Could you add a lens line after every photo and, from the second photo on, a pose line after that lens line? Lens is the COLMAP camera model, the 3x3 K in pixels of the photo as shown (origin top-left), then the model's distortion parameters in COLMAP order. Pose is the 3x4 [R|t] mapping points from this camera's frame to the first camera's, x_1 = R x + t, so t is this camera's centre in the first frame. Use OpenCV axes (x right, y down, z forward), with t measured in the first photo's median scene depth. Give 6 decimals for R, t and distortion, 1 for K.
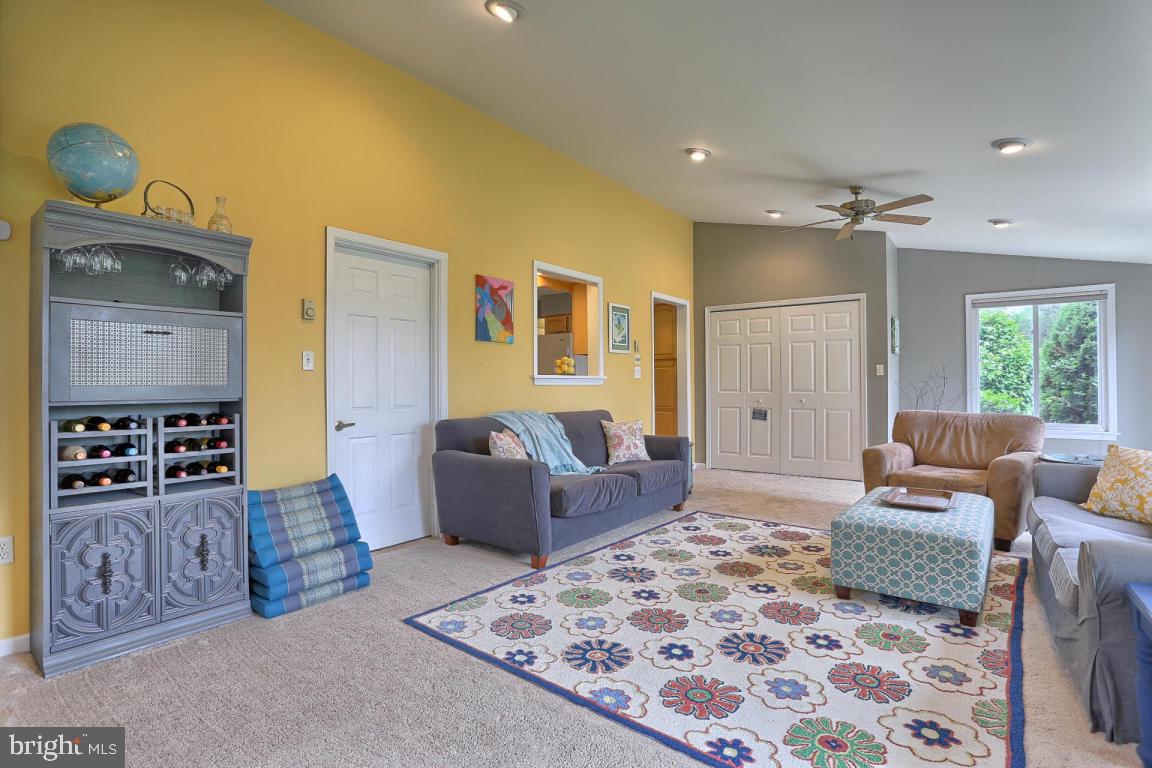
lens RADIAL K [[558.8, 0, 577.1], [0, 558.8, 378.6], [0, 0, 1]] dist [-0.067898, 0.027897]
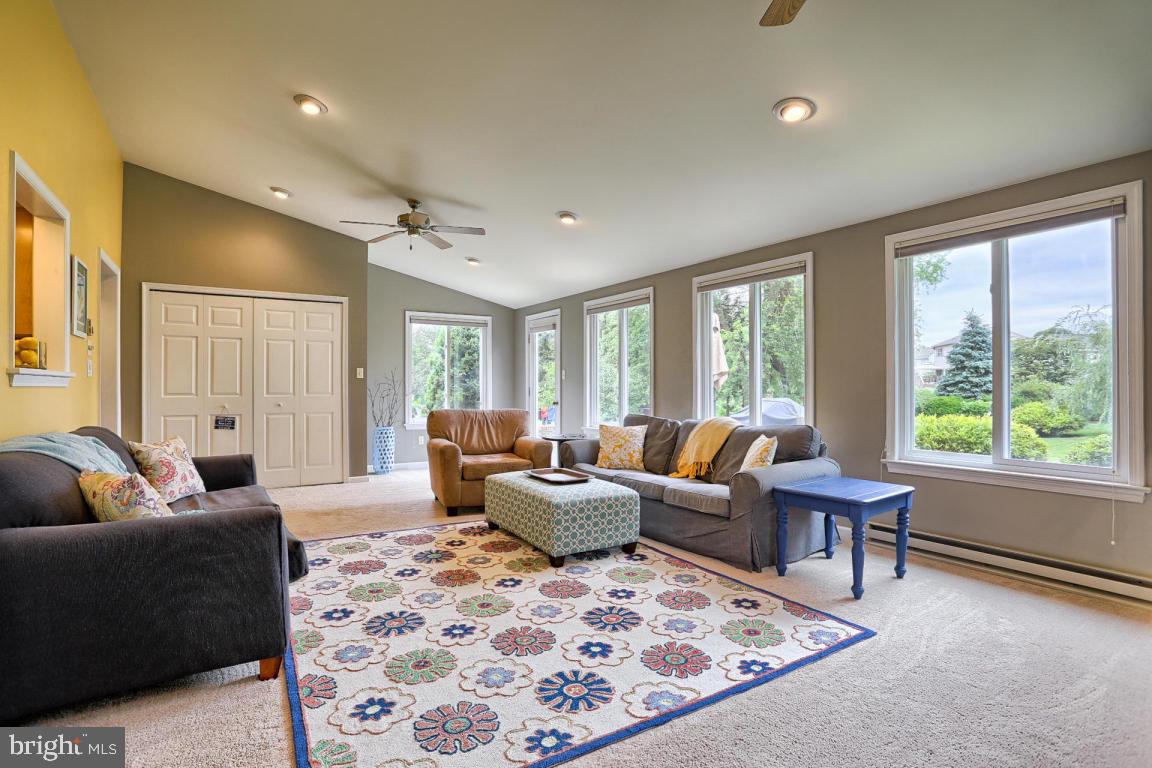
lens RADIAL K [[558.8, 0, 570.0], [0, 558.8, 382.0], [0, 0, 1]] dist [-0.067898, 0.027897]
pose [[0.343966, 0.009716, 0.938932, -0.626943], [-0.010357, 0.999925, -0.006553, 0.008451], [-0.938925, -0.007471, 0.344041, 0.551045]]
